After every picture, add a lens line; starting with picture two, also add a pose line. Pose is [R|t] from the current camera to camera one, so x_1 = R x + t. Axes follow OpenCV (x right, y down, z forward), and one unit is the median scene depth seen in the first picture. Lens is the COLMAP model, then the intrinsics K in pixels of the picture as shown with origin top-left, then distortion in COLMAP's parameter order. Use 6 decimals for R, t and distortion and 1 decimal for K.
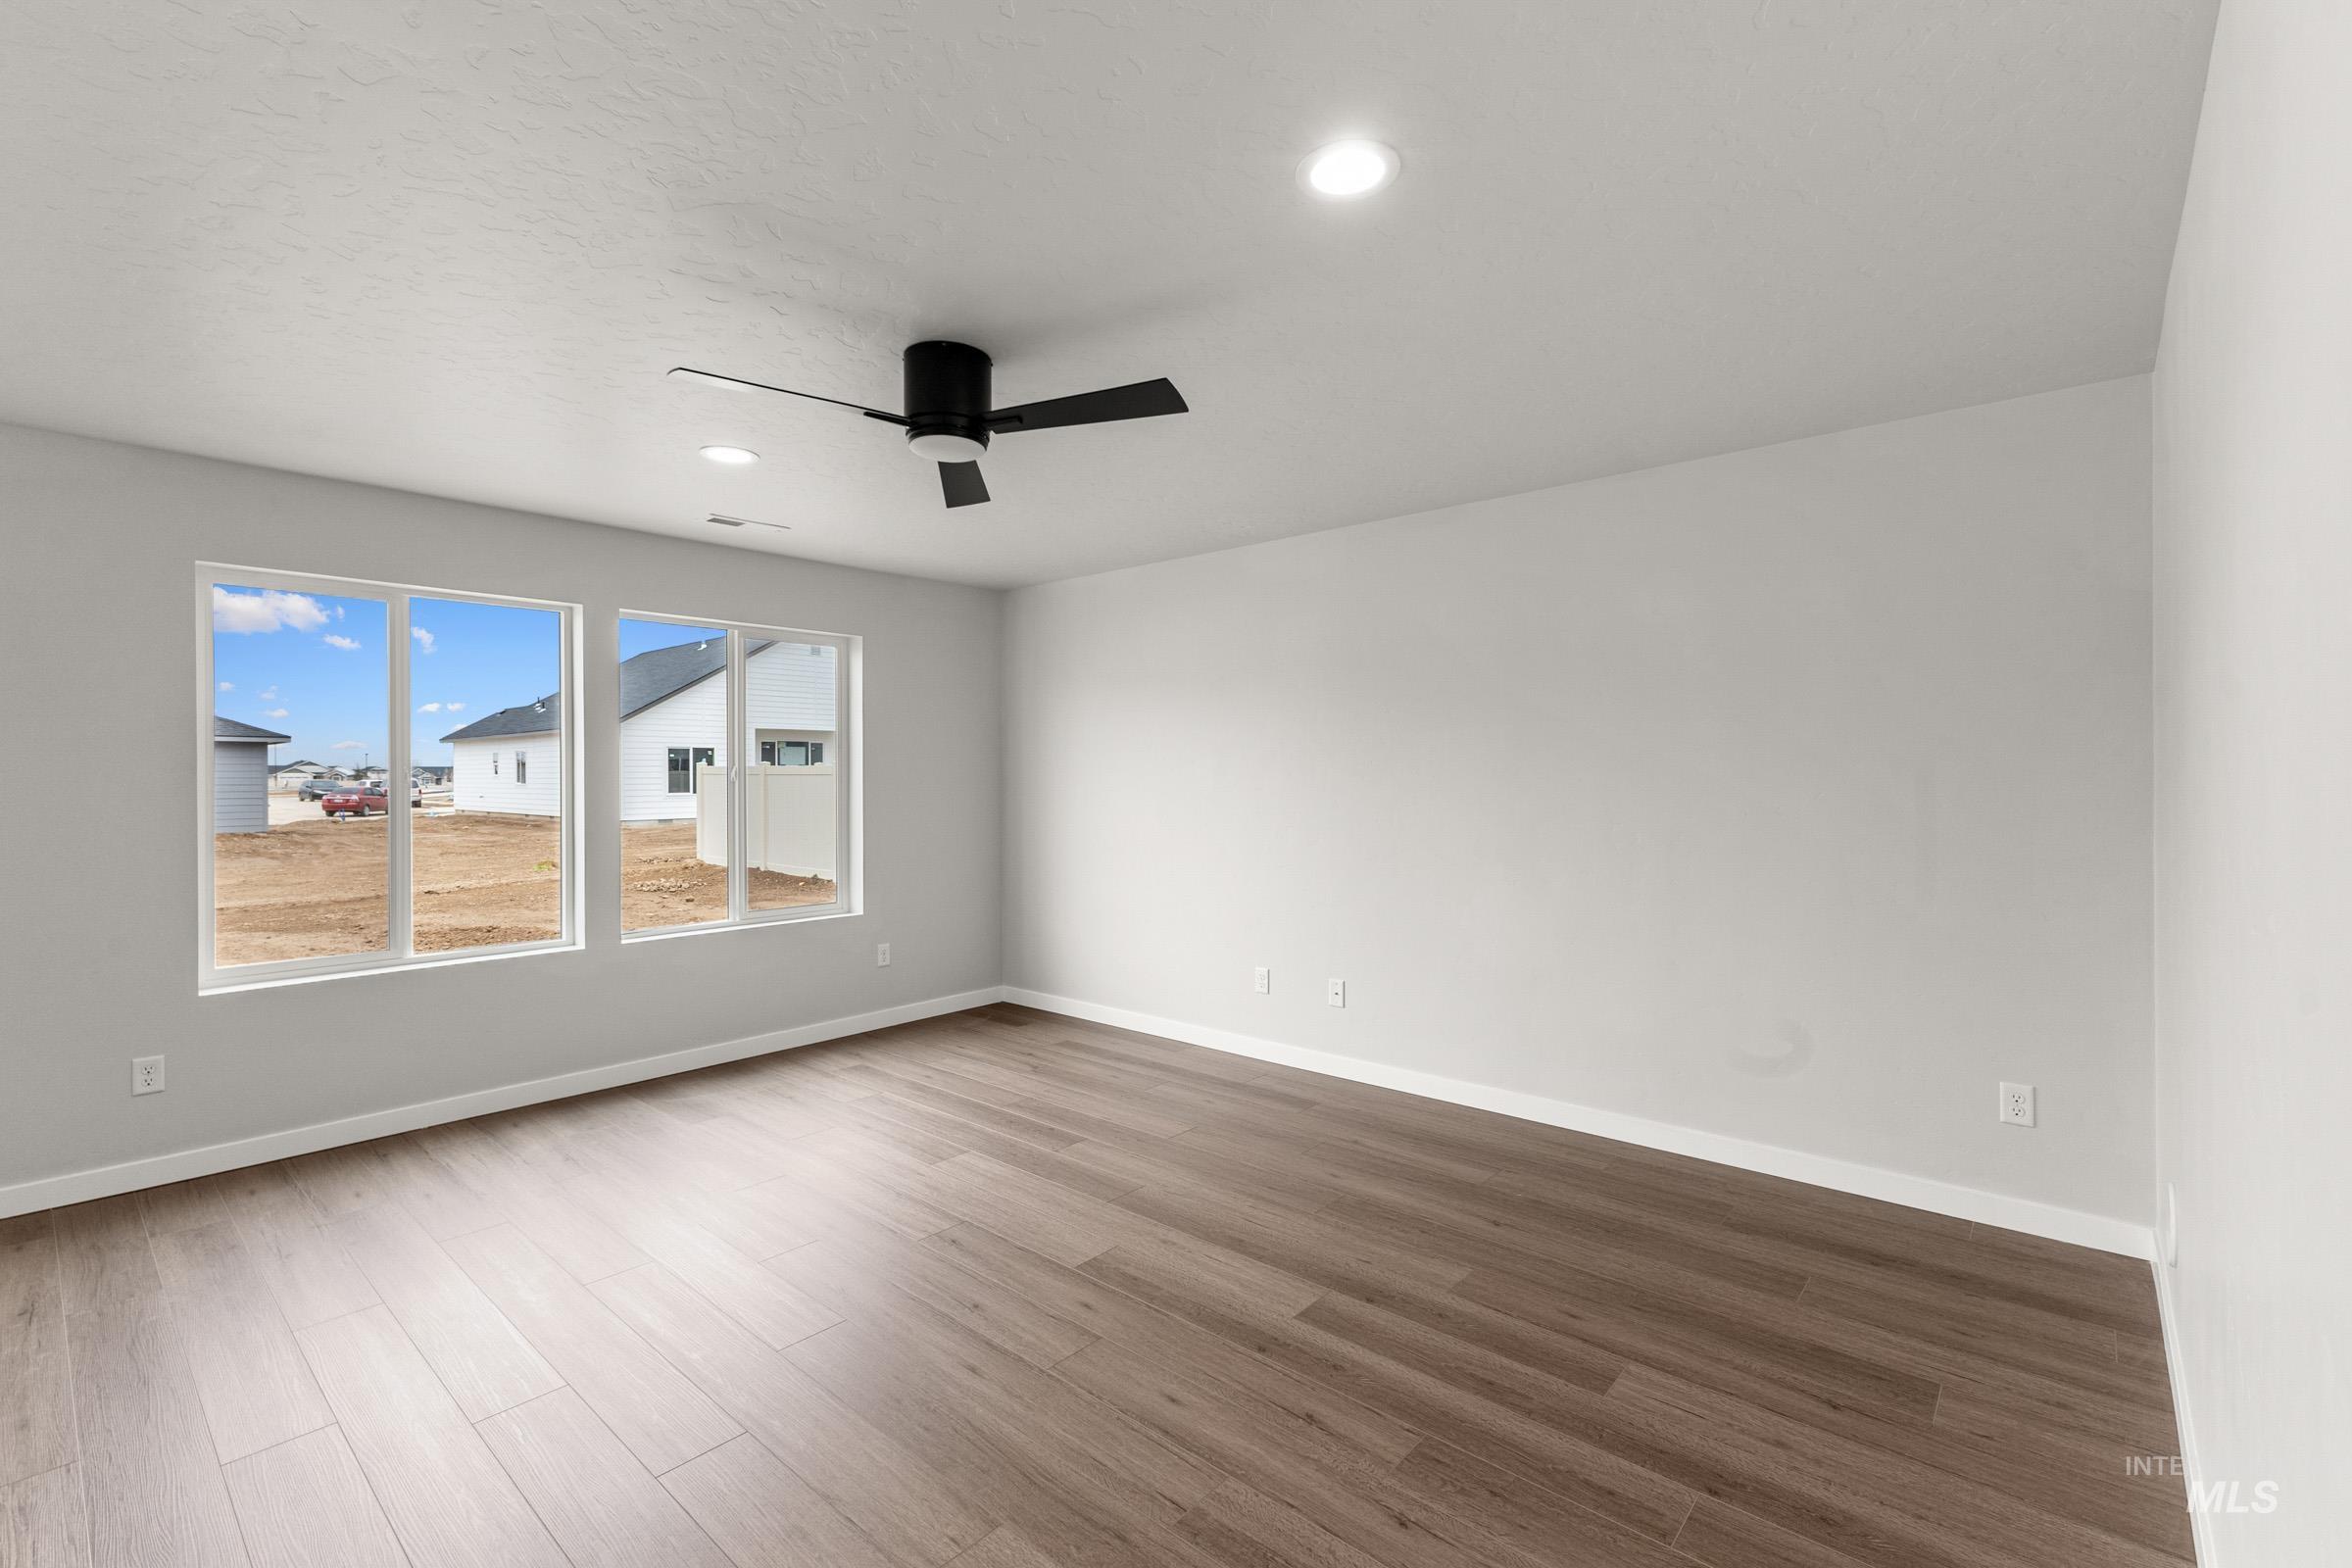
lens RADIAL K [[1015.3, 0, 1176.0], [0, 1015.3, 784.0], [0, 0, 1]] dist [0.000712, 0.000114]
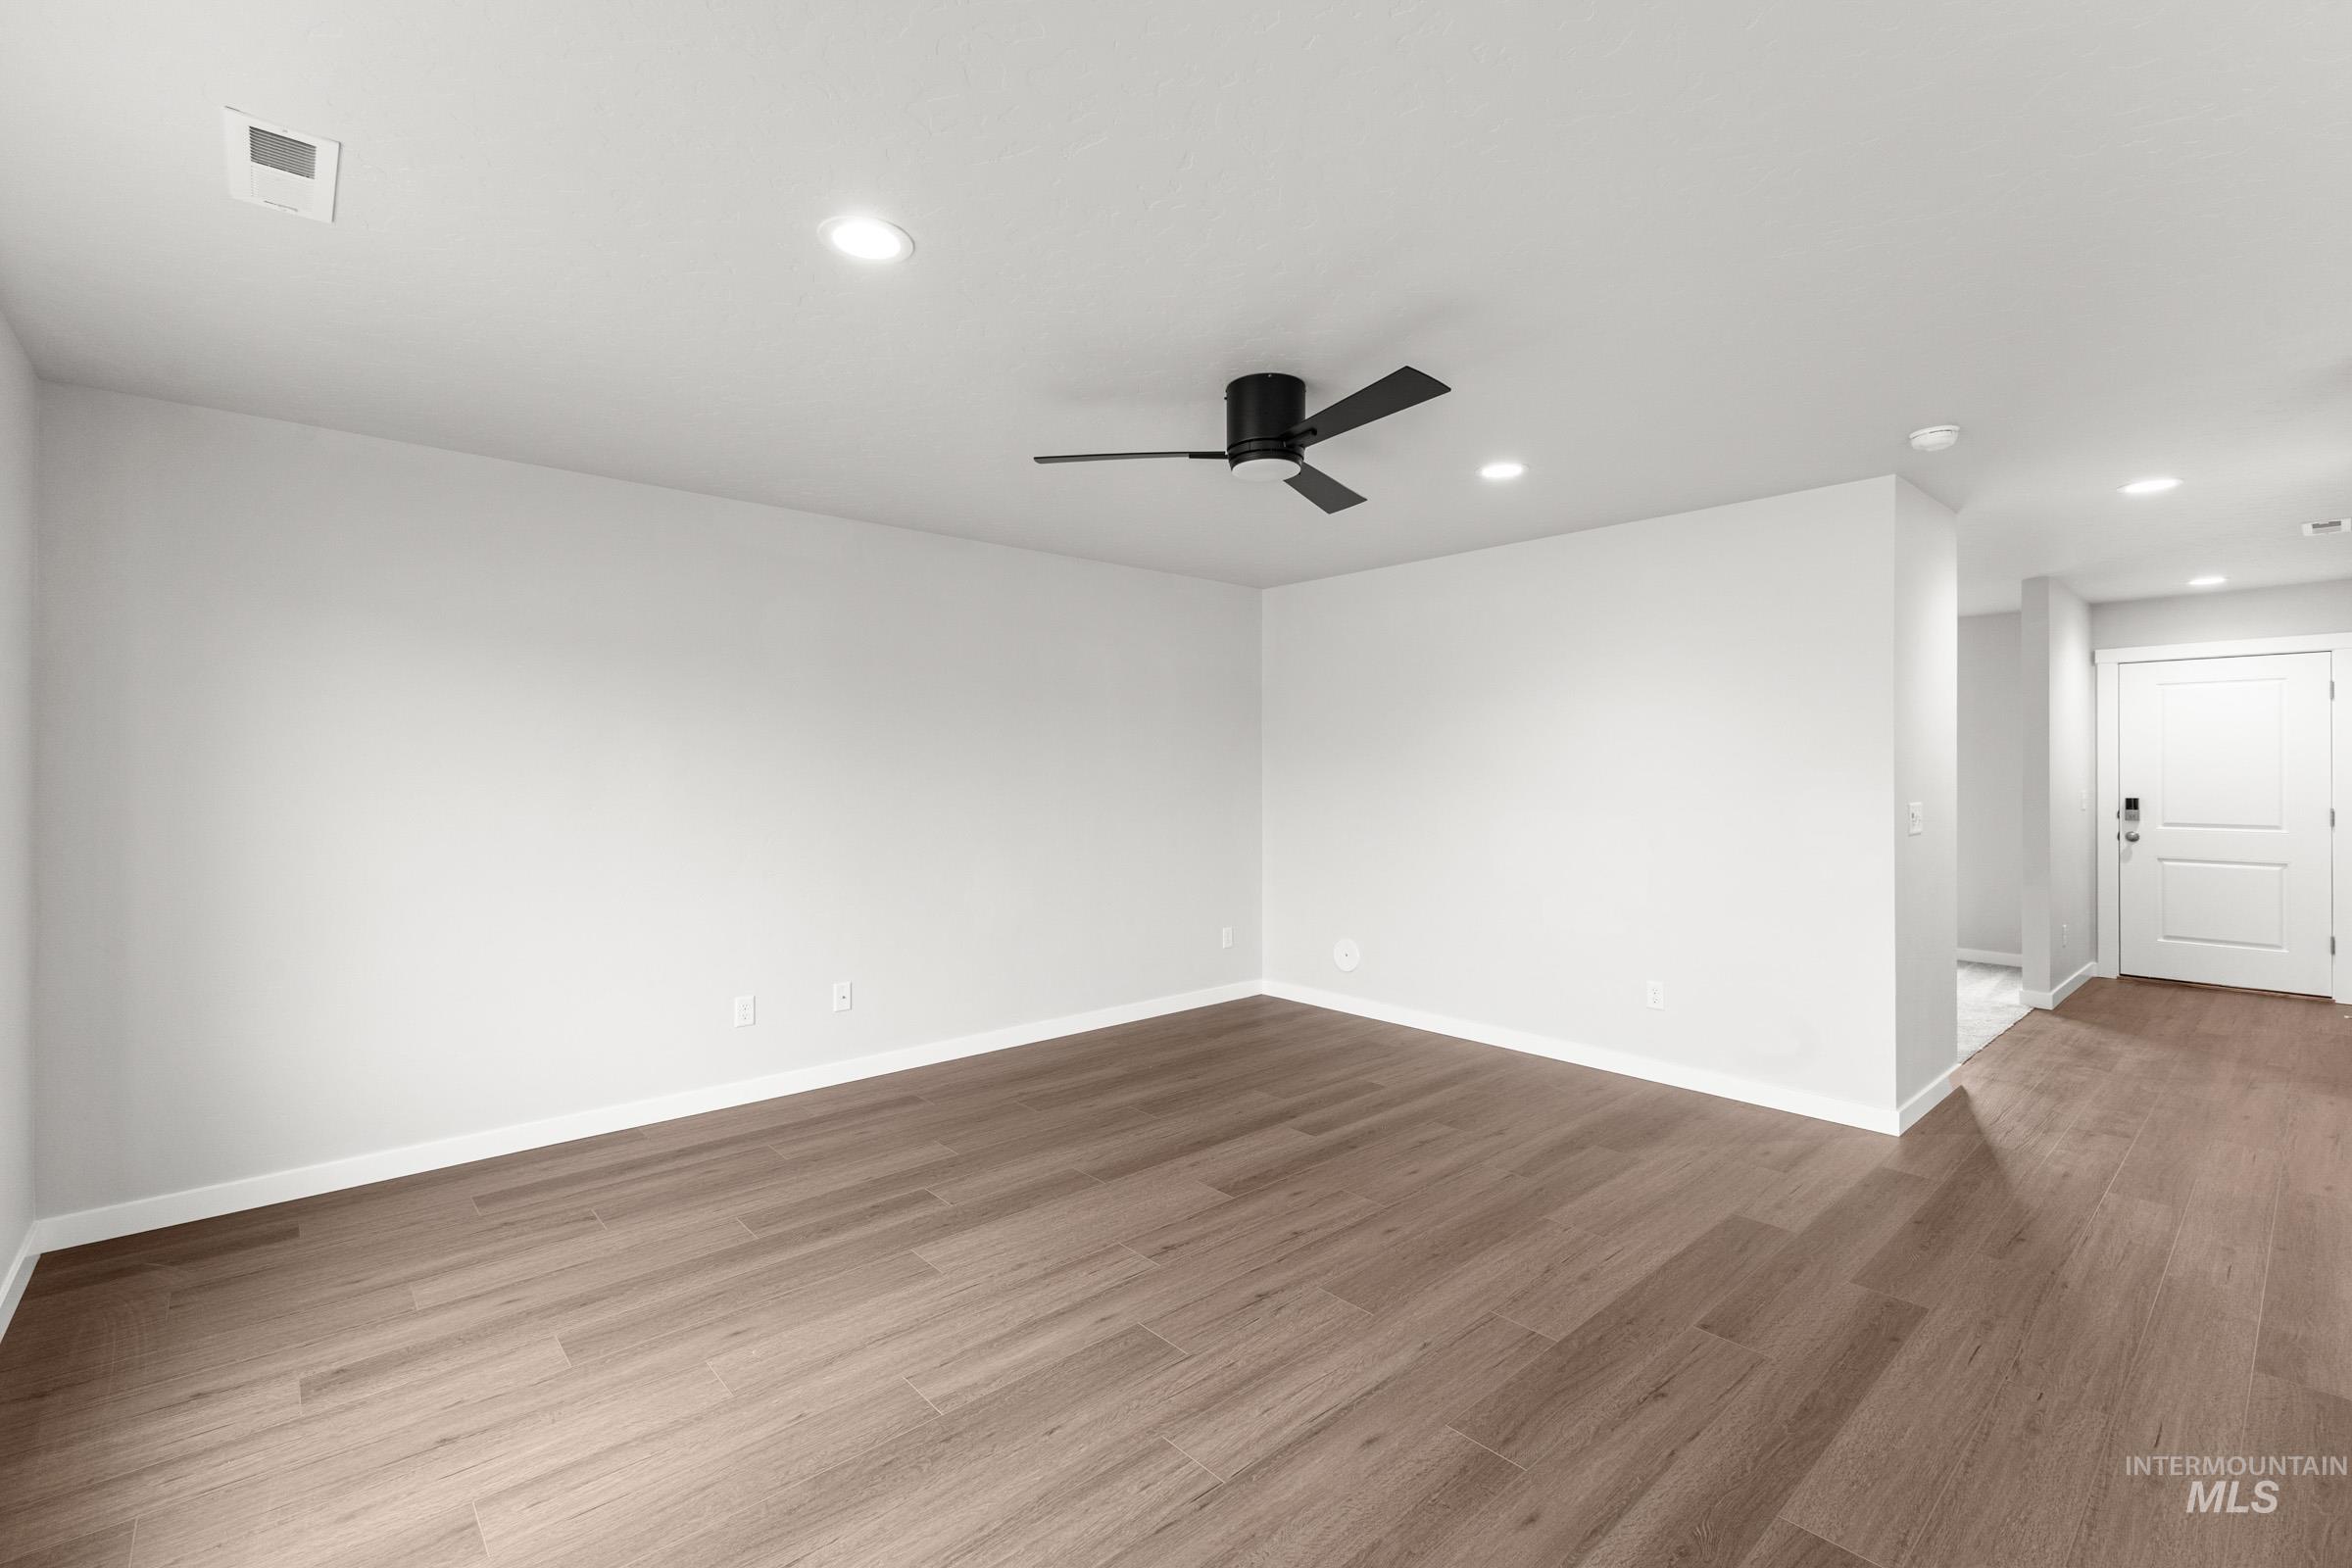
lens RADIAL K [[1015.3, 0, 1176.0], [0, 1015.3, 784.0], [0, 0, 1]] dist [0.000712, 0.000114]
pose [[0.121740, -0.007654, 0.992533, -0.891402], [0.008709, 0.999940, 0.006643, -0.002530], [-0.992524, 0.007836, 0.121799, 0.652944]]
